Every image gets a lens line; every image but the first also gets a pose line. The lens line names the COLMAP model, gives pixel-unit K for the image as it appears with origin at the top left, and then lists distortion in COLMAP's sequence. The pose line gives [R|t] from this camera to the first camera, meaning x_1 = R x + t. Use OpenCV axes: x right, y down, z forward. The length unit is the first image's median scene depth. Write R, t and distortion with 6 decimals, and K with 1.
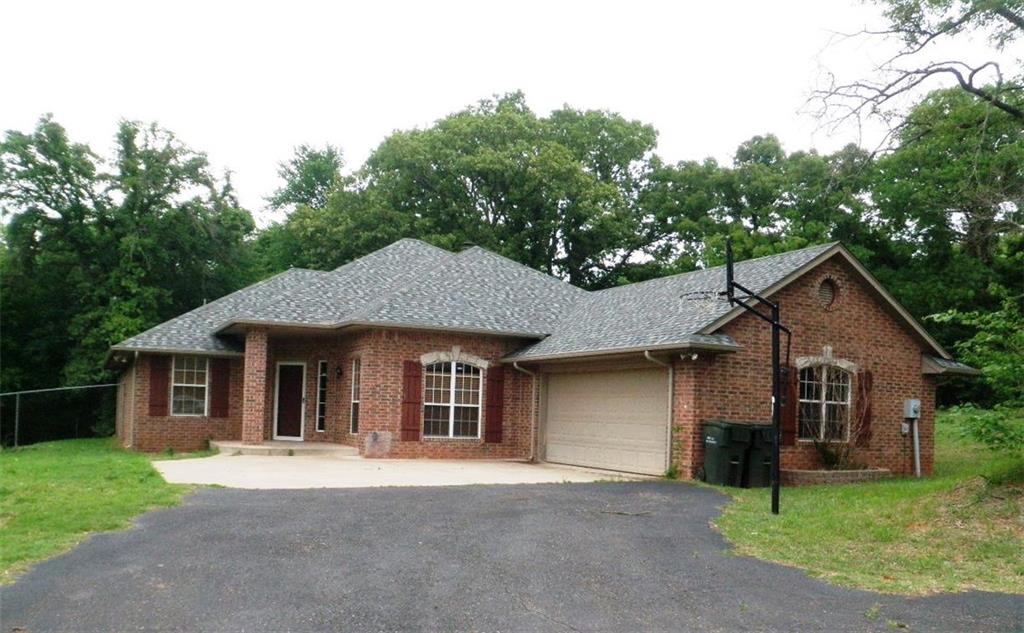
lens RADIAL K [[829.5, 0, 511.9], [0, 829.5, 409.0], [0, 0, 1]] dist [-0.009526, -0.012783]
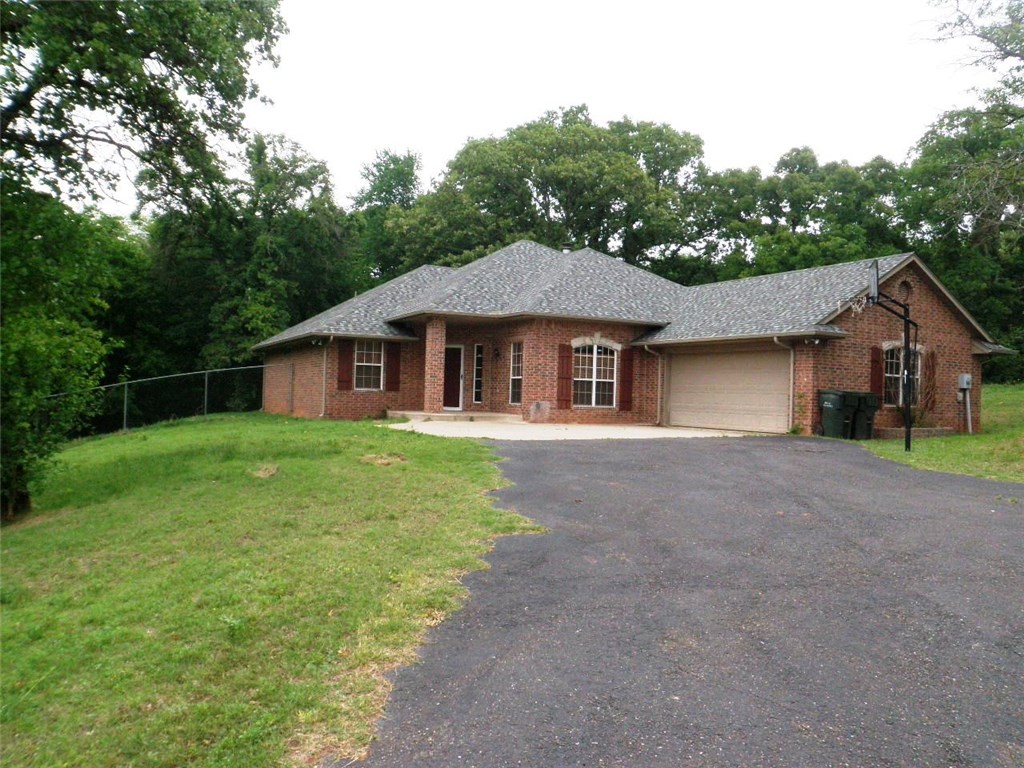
lens RADIAL K [[832.0, 0, 512.0], [0, 832.0, 384.0], [0, 0, 1]] dist [-0.011912, 0.005929]
pose [[0.999284, -0.003432, 0.037681, -0.227704], [0.003708, 0.999967, -0.007263, 0.009187], [-0.037654, 0.007397, 0.999263, -0.220632]]
